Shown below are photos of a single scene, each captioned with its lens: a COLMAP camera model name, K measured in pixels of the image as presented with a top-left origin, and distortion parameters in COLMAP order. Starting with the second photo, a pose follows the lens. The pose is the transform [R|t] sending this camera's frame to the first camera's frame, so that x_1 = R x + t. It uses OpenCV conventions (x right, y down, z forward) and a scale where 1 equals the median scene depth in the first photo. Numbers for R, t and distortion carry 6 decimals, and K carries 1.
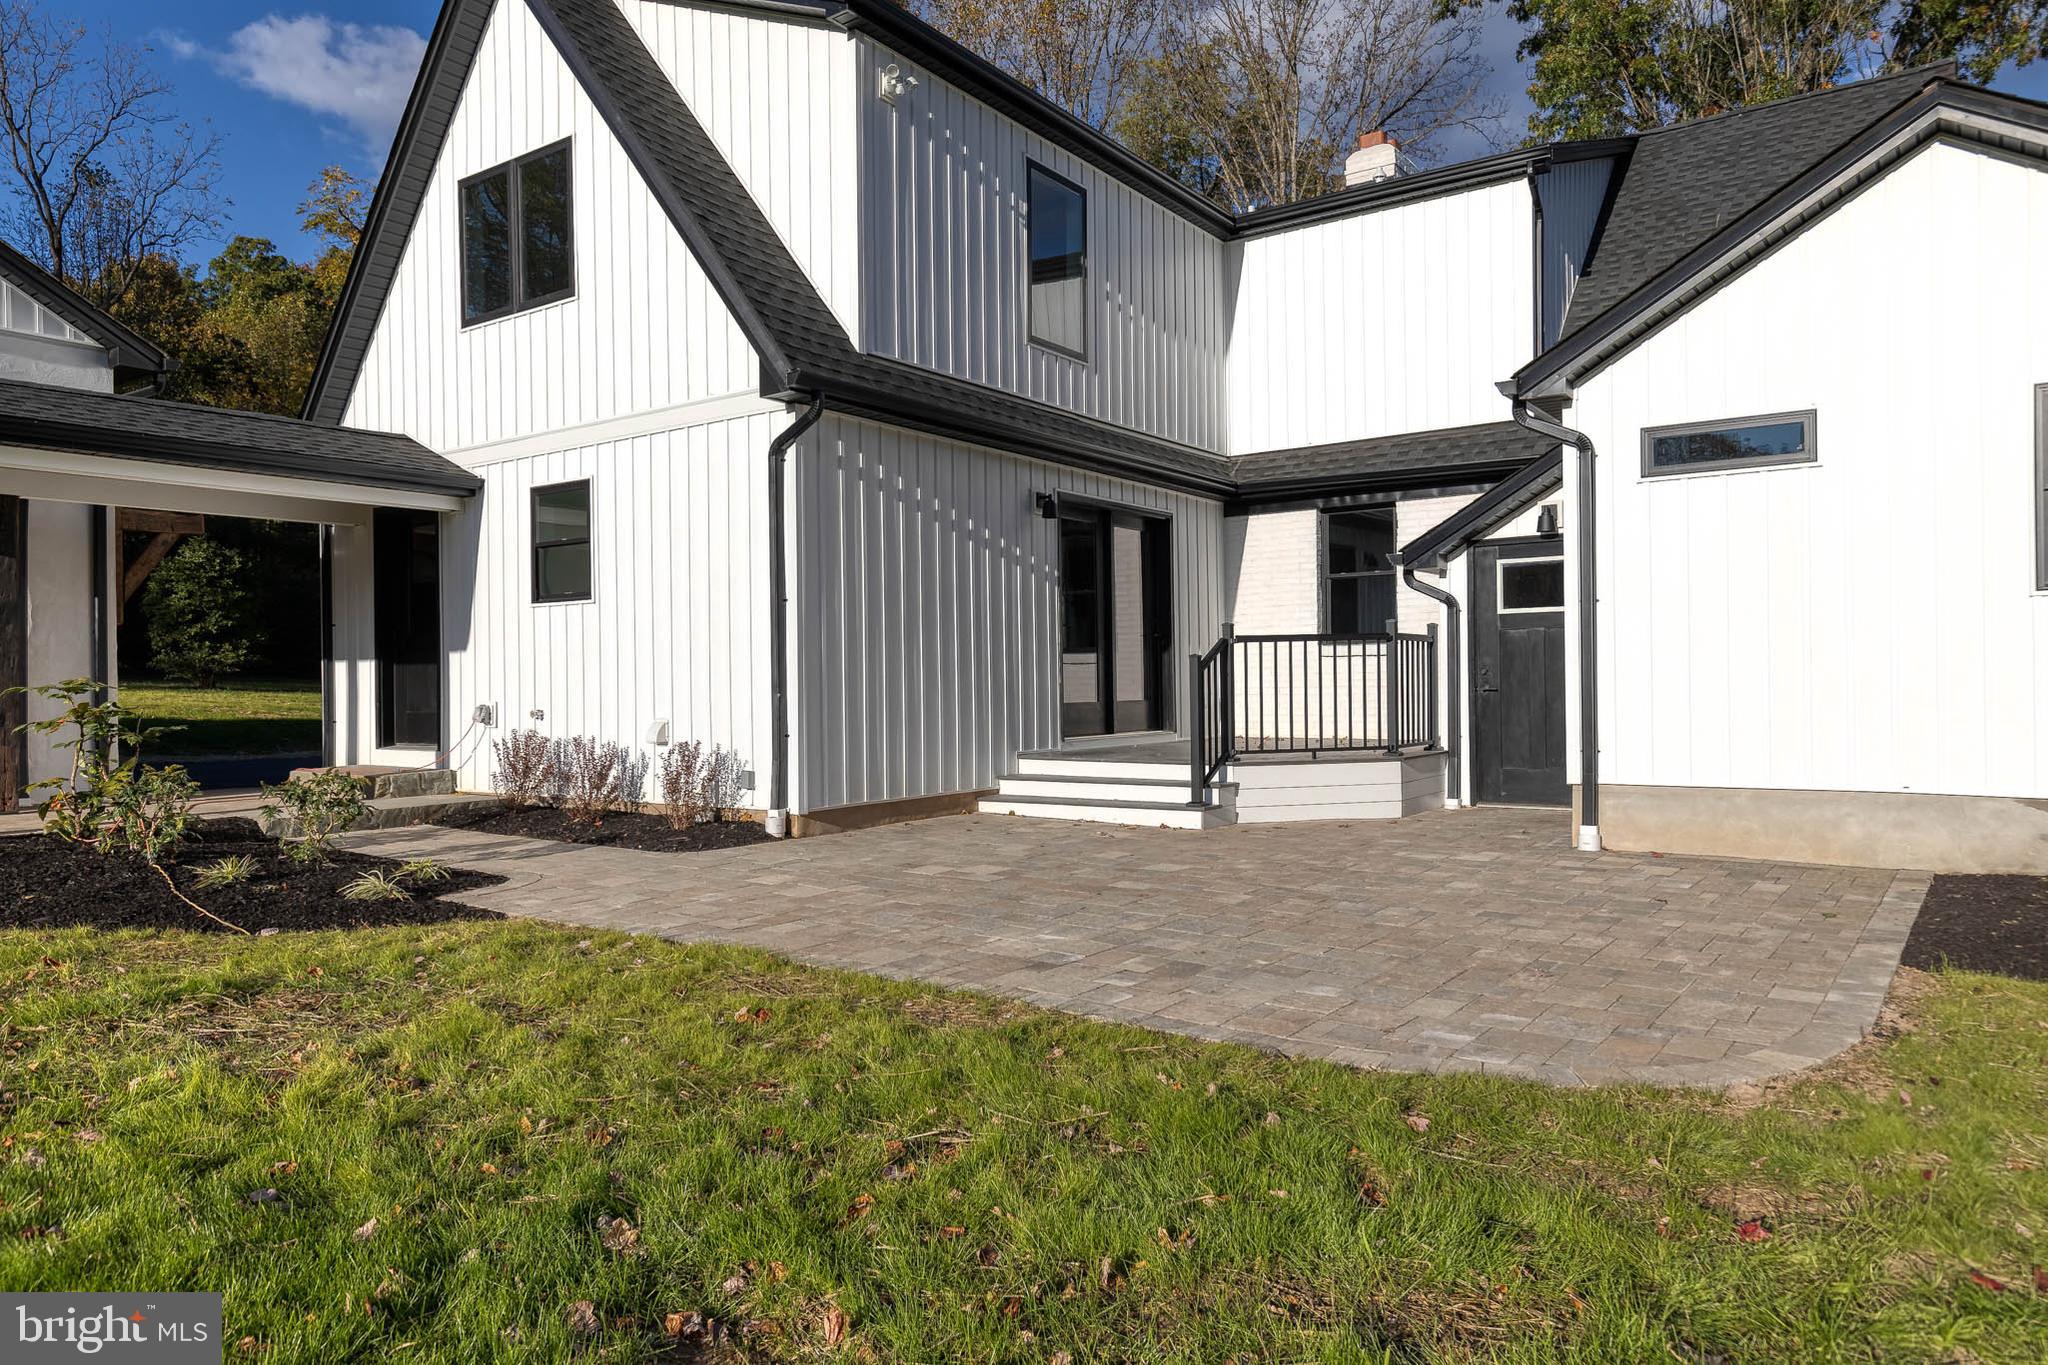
lens RADIAL K [[1331.4, 0, 1023.7], [0, 1331.4, 681.7], [0, 0, 1]] dist [0.007159, 0.001254]
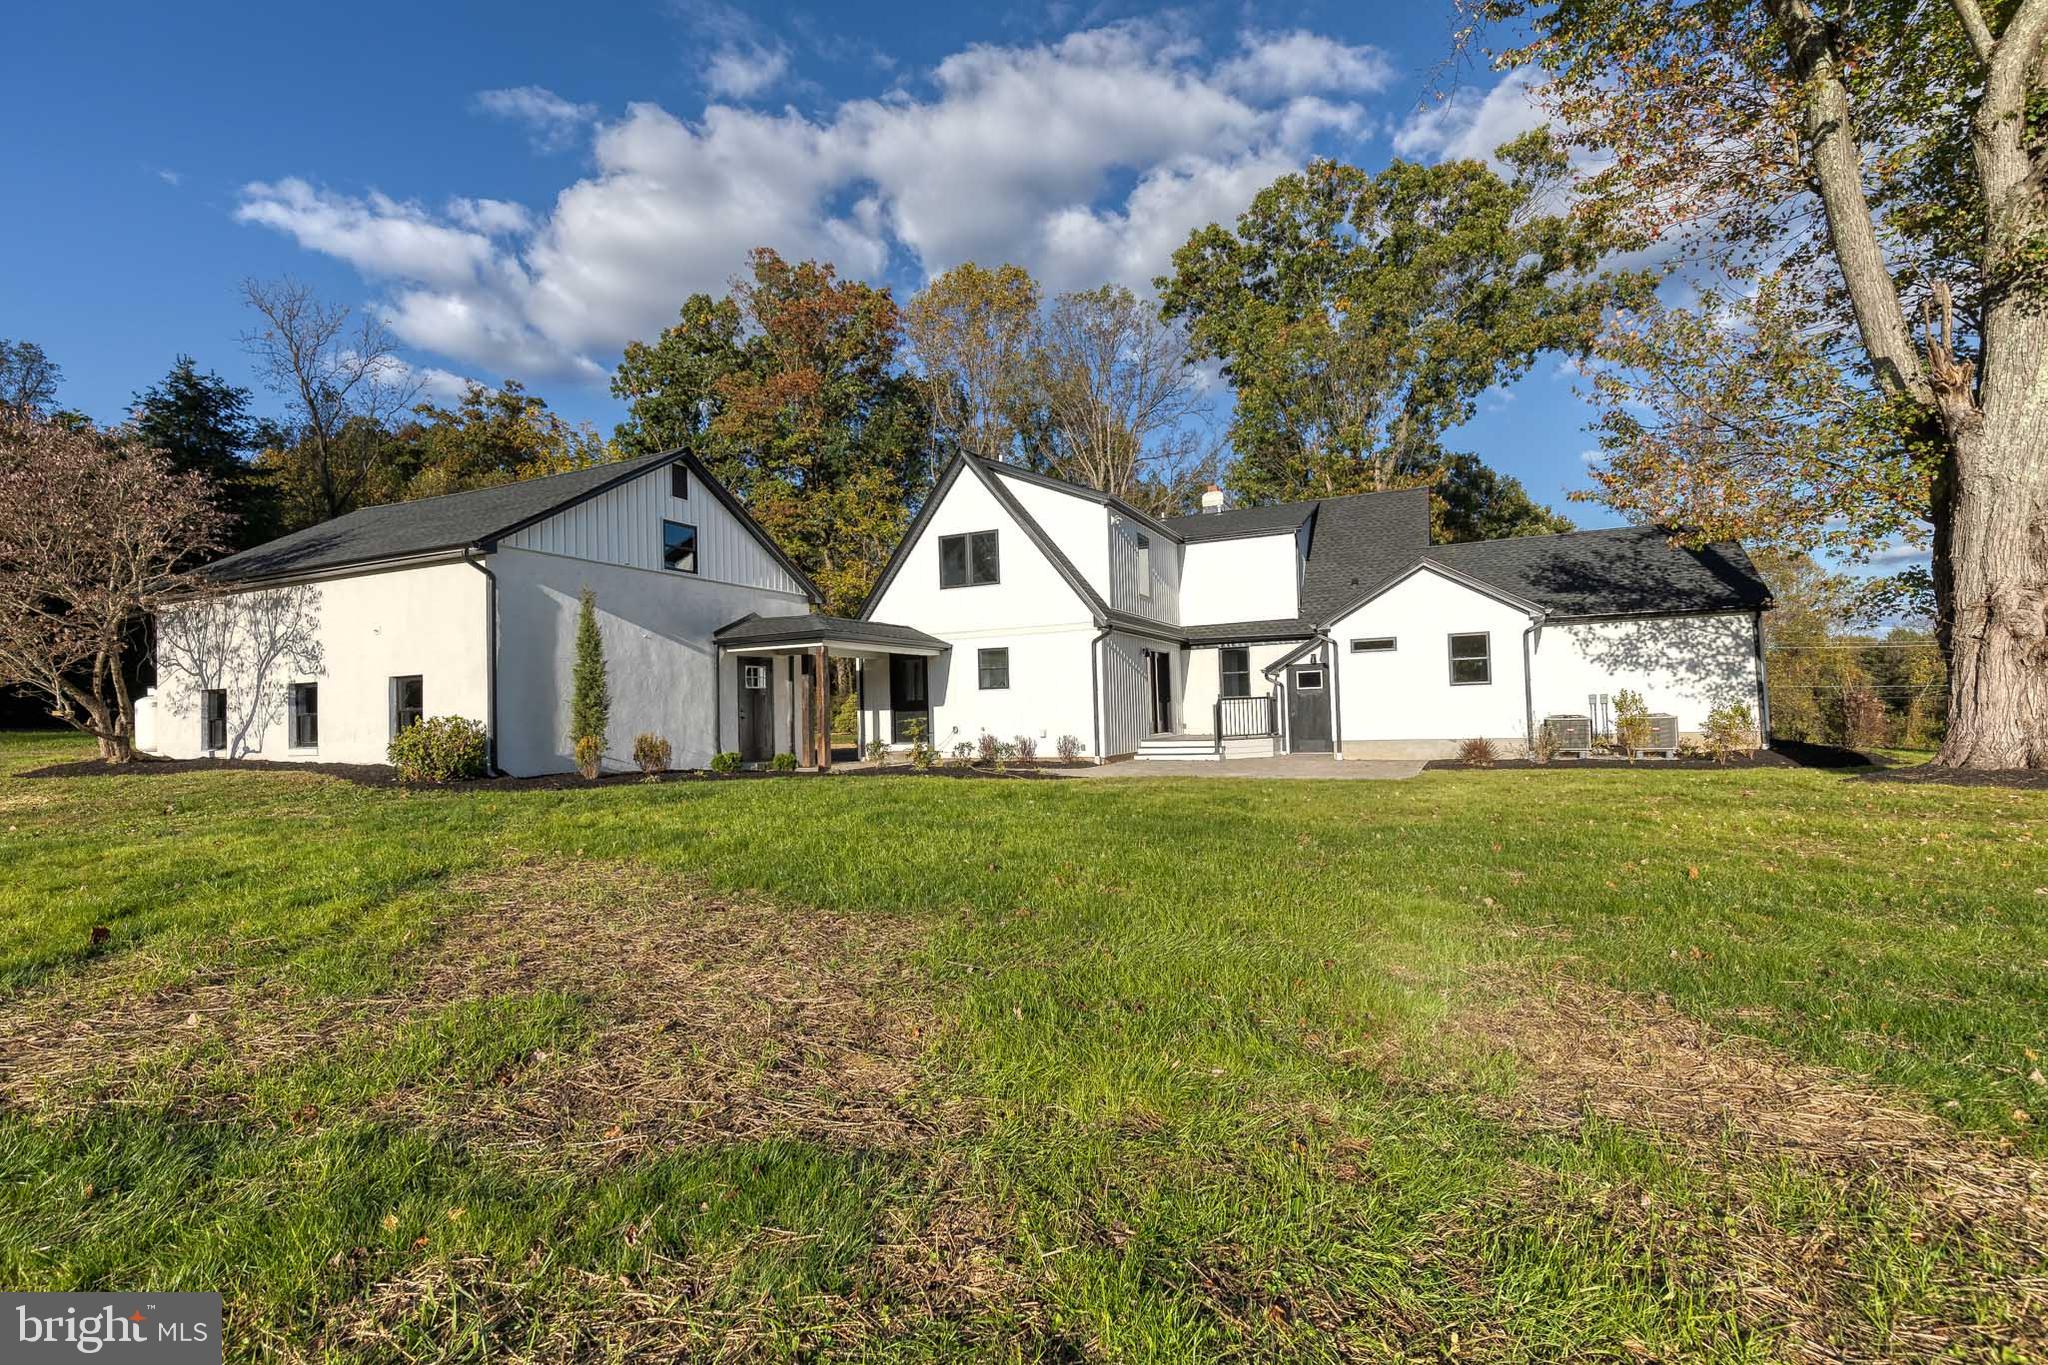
lens RADIAL K [[923.2, 0, 1024.4], [0, 923.2, 684.4], [0, 0, 1]] dist [0.005690, 0.000615]
pose [[0.984666, -0.010727, 0.174123, -0.608440], [0.017793, 0.999078, -0.039070, 0.007926], [-0.173543, 0.041569, 0.983949, -0.935544]]
